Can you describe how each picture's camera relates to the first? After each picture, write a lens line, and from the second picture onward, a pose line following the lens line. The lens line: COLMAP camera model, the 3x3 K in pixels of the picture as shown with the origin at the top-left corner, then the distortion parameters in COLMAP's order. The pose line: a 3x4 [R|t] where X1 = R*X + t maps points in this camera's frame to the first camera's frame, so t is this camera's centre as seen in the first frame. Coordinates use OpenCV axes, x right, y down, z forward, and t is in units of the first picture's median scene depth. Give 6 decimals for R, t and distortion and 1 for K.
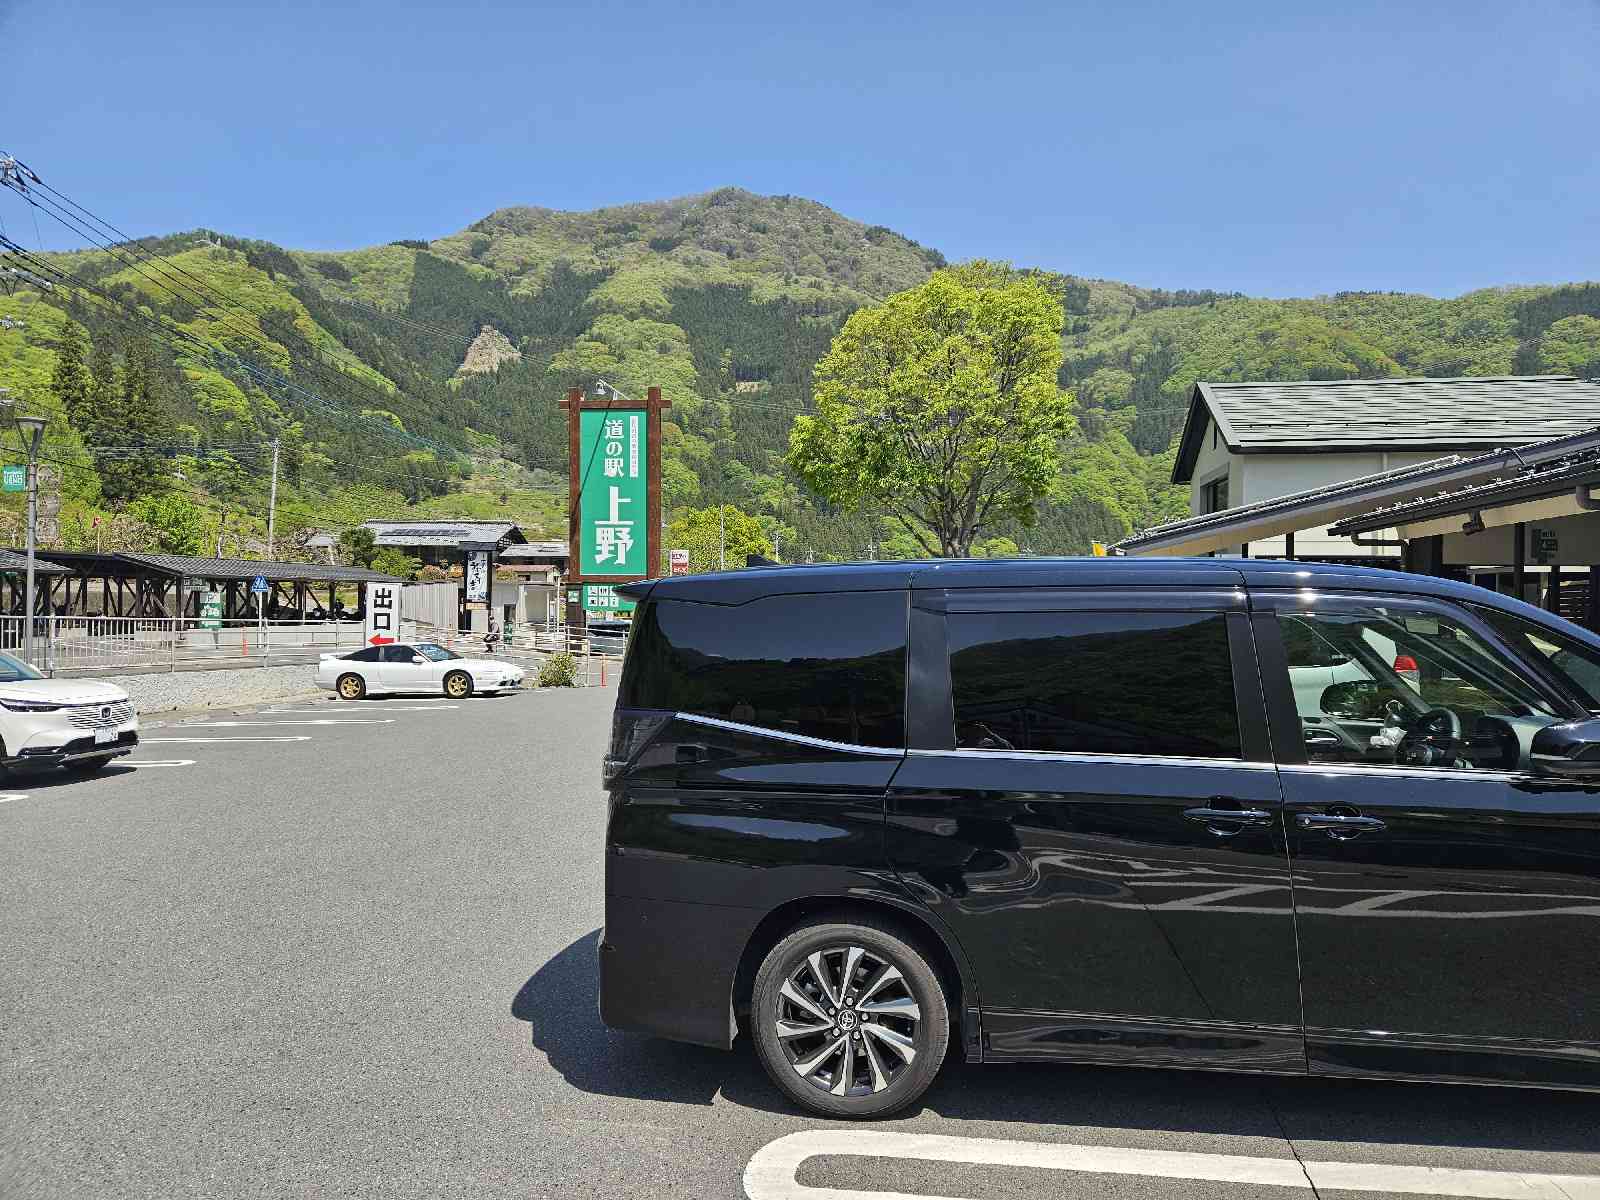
lens RADIAL K [[1082.6, 0, 800.0], [0, 1082.6, 600.0], [0, 0, 1]] dist [0.094848, -0.071387]
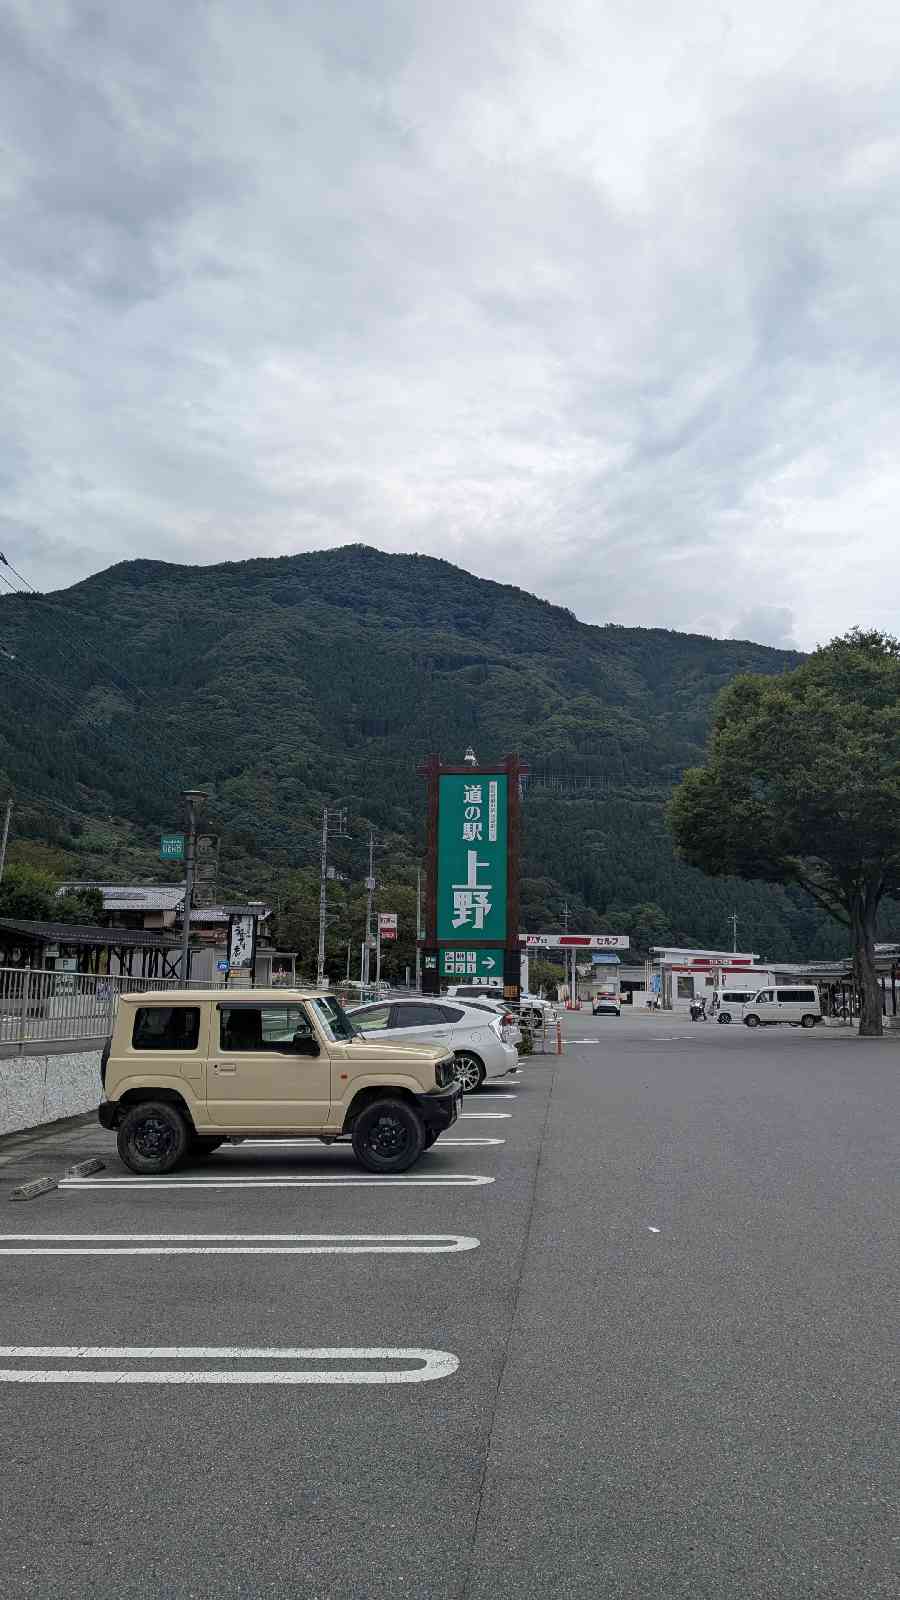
lens RADIAL K [[1168.2, 0, 470.2], [0, 1168.2, 783.6], [0, 0, 1]] dist [0.002976, -0.000833]
pose [[0.998668, 0.009894, 0.050642, -0.196163], [-0.001815, 0.987573, -0.157147, 0.002852], [-0.051568, 0.156846, 0.986276, -0.056866]]
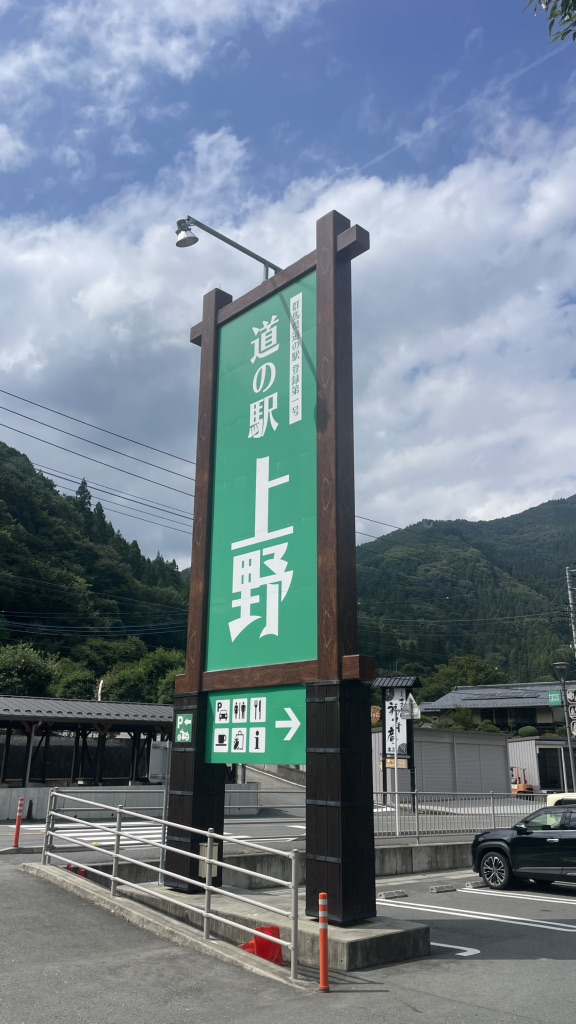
lens RADIAL K [[769.4, 0, 288.4], [0, 769.4, 499.8], [0, 0, 1]] dist [0.056175, -0.005817]
pose [[0.764239, -0.201197, -0.612746, 0.017057], [-0.008513, 0.946863, -0.321523, 0.008168], [0.644877, 0.250937, 0.721917, 0.681093]]
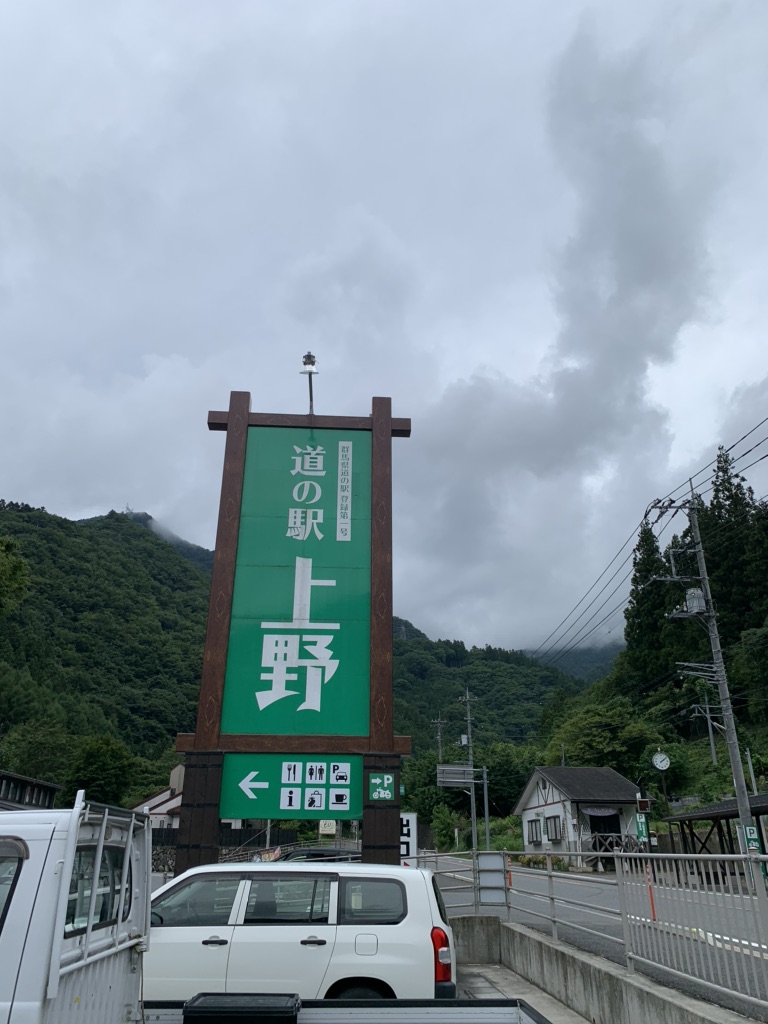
lens RADIAL K [[752.3, 0, 379.1], [0, 752.3, 508.4], [0, 0, 1]] dist [0.107238, -0.272145]
pose [[0.985113, 0.068775, 0.157549, -0.166959], [0.006108, 0.901899, -0.431903, 0.025636], [-0.171798, 0.426436, 0.888053, 0.572681]]
